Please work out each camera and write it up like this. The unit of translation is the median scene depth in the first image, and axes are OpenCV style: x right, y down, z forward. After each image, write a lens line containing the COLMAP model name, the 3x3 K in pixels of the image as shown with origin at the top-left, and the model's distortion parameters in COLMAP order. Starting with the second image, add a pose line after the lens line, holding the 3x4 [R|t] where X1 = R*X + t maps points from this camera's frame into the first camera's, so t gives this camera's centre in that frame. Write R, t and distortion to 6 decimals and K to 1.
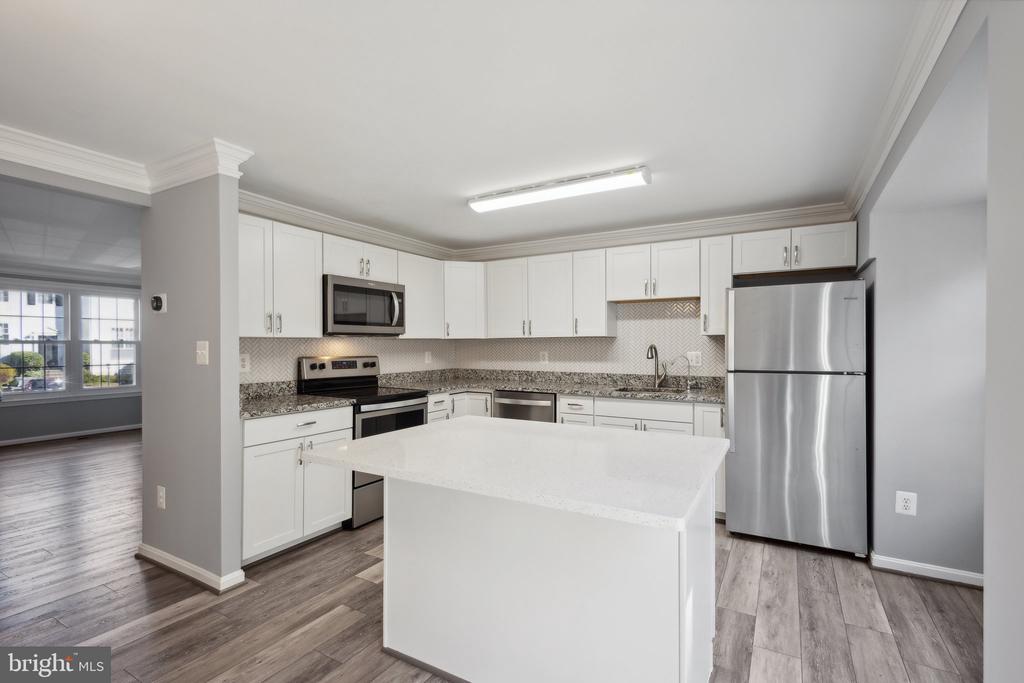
lens RADIAL K [[473.3, 0, 512.0], [0, 473.3, 341.5], [0, 0, 1]] dist [0.019649, -0.000168]
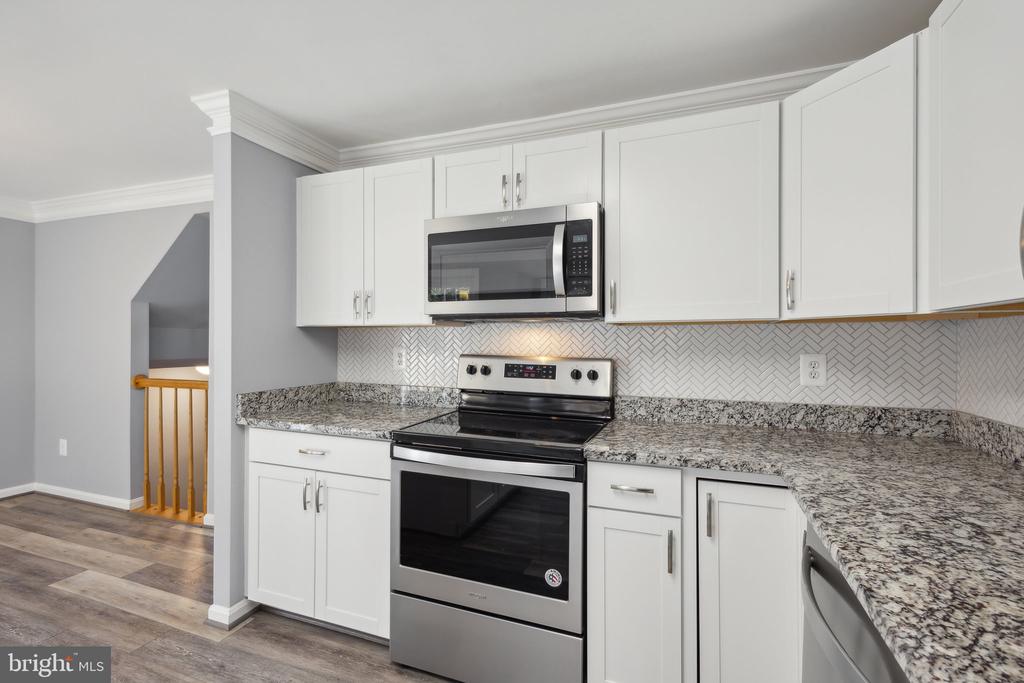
lens RADIAL K [[473.3, 0, 512.0], [0, 473.3, 341.5], [0, 0, 1]] dist [0.019649, -0.000168]
pose [[0.147508, 0.004327, -0.989051, 0.196679], [0.002373, 0.999986, 0.004729, 0.010485], [0.989058, -0.003044, 0.147496, 0.852768]]
